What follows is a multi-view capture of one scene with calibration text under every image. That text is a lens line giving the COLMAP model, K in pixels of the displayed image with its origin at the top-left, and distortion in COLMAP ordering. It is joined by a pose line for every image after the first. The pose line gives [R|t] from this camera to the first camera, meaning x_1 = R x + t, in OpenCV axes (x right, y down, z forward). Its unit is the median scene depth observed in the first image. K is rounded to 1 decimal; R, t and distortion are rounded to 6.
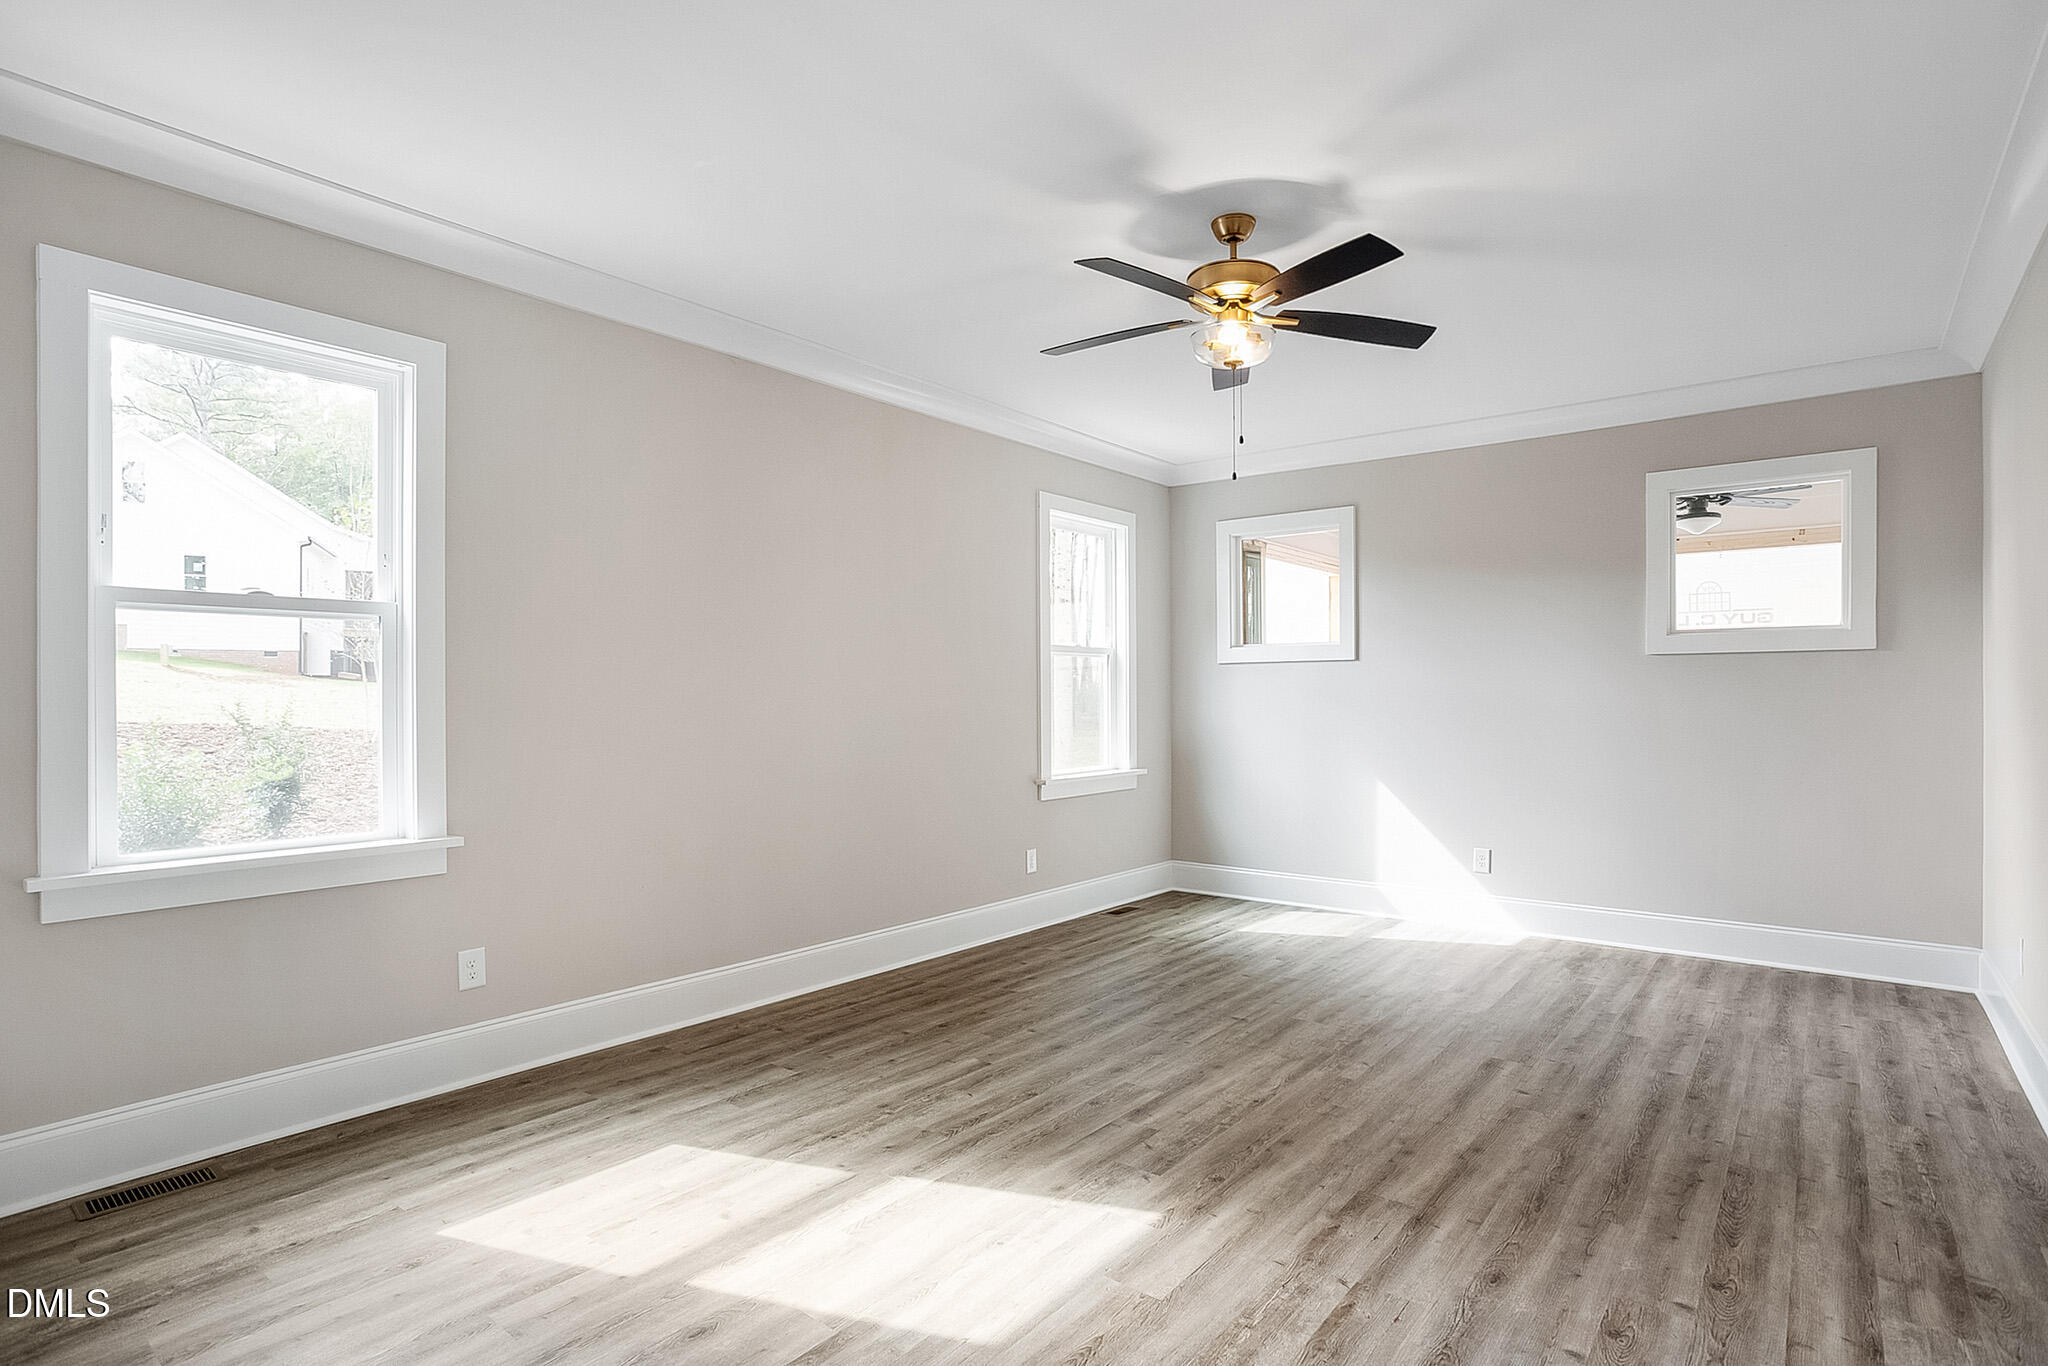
lens RADIAL K [[1006.3, 0, 1029.8], [0, 1006.3, 686.0], [0, 0, 1]] dist [-0.069789, 0.034572]
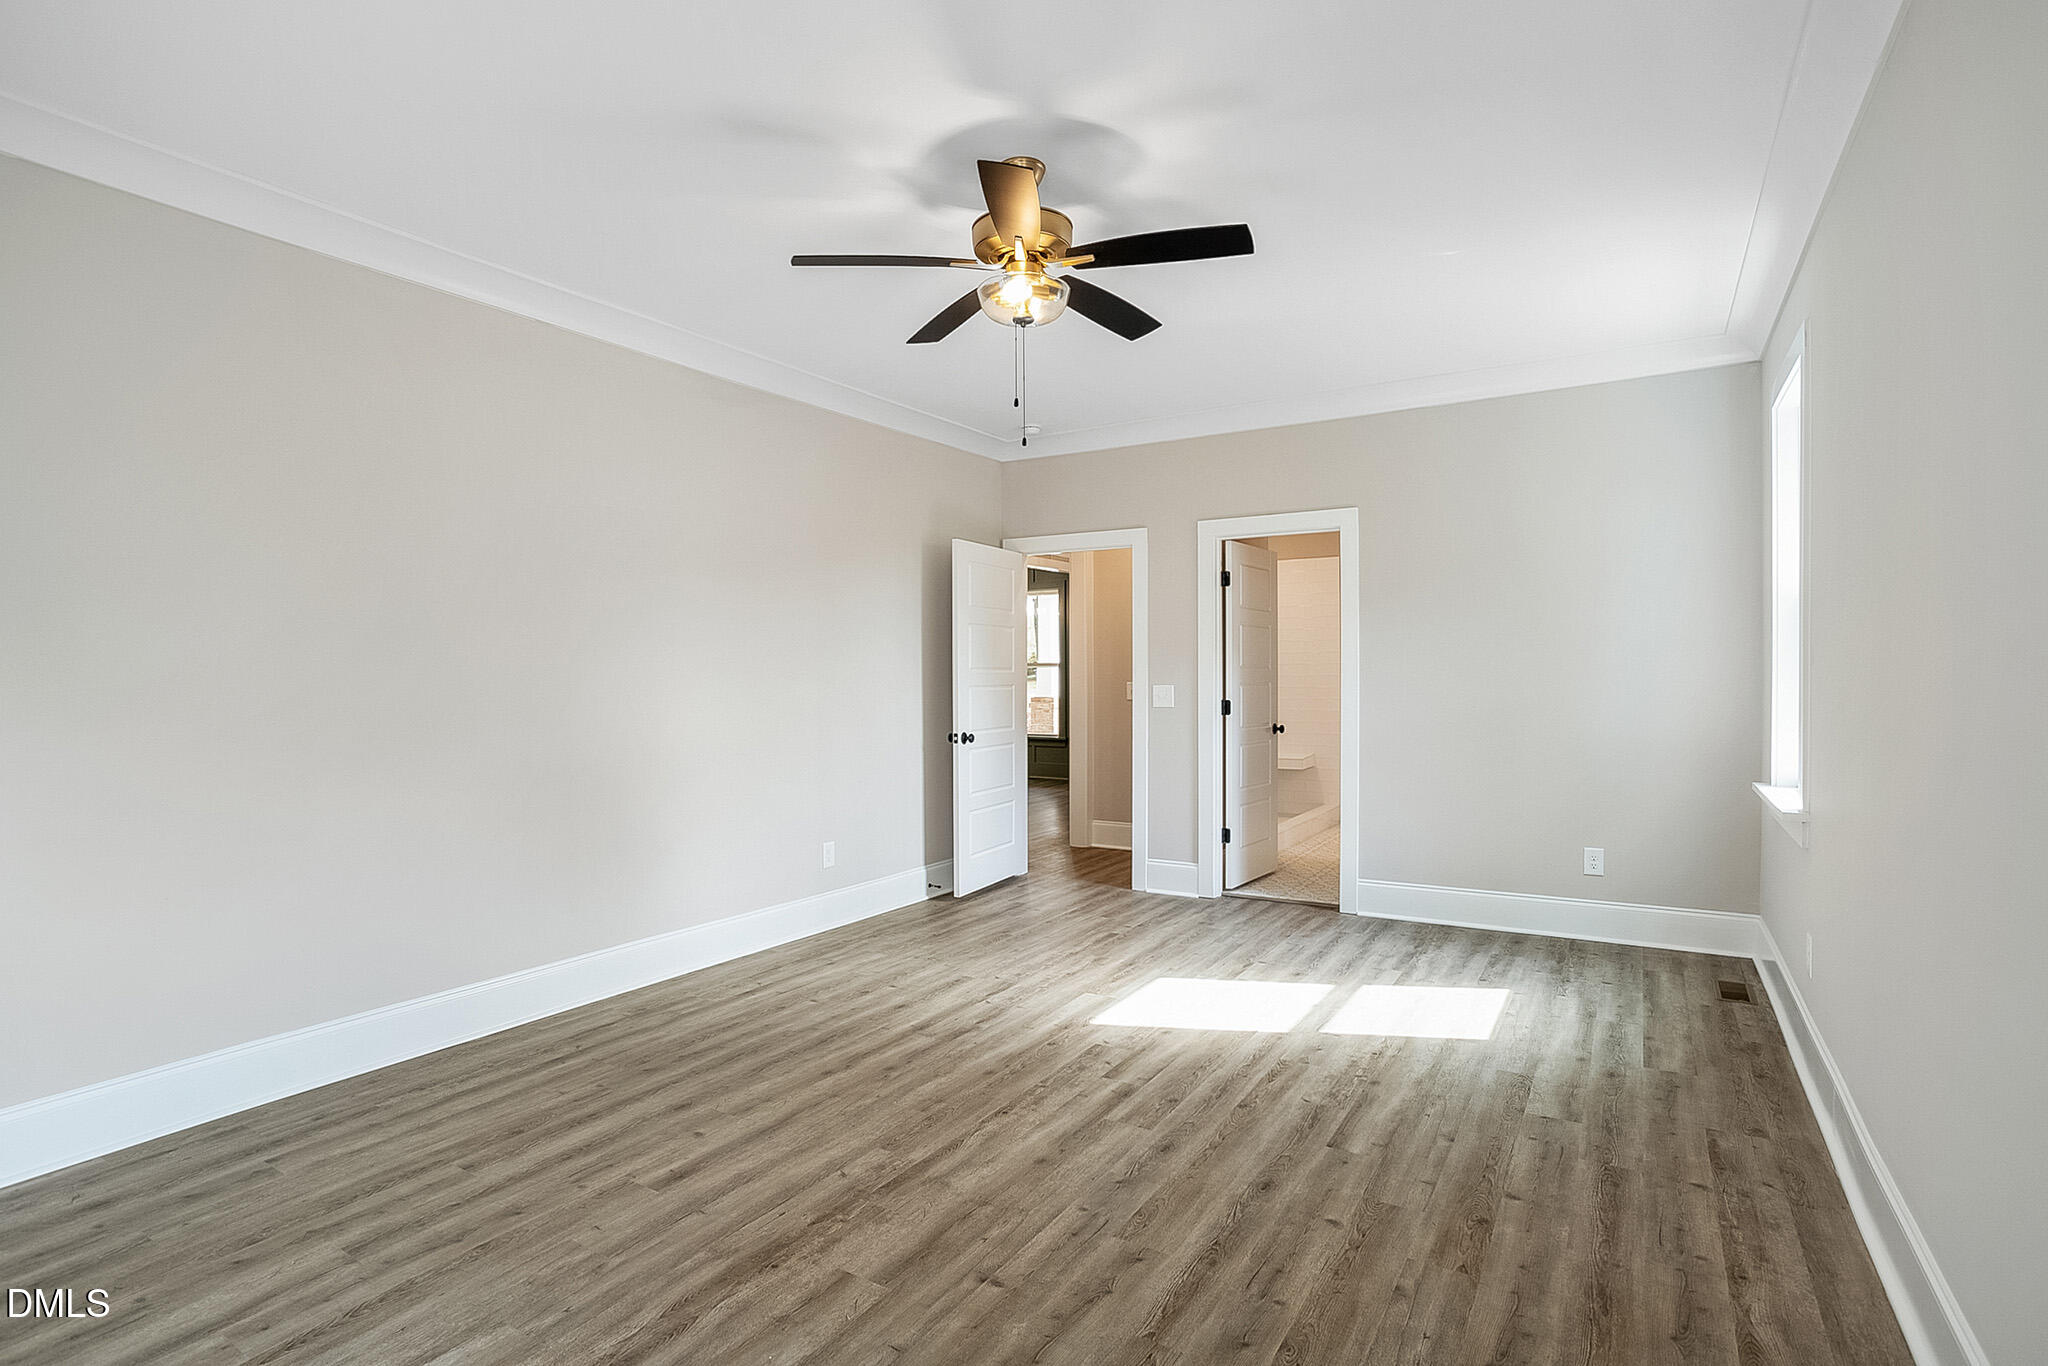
lens RADIAL K [[1006.3, 0, 1029.8], [0, 1006.3, 686.0], [0, 0, 1]] dist [-0.069789, 0.034572]
pose [[-0.991948, 0.011555, -0.126116, 0.338268], [0.011496, 0.999933, 0.001191, 0.016704], [0.126121, -0.000269, -0.992015, 2.053188]]
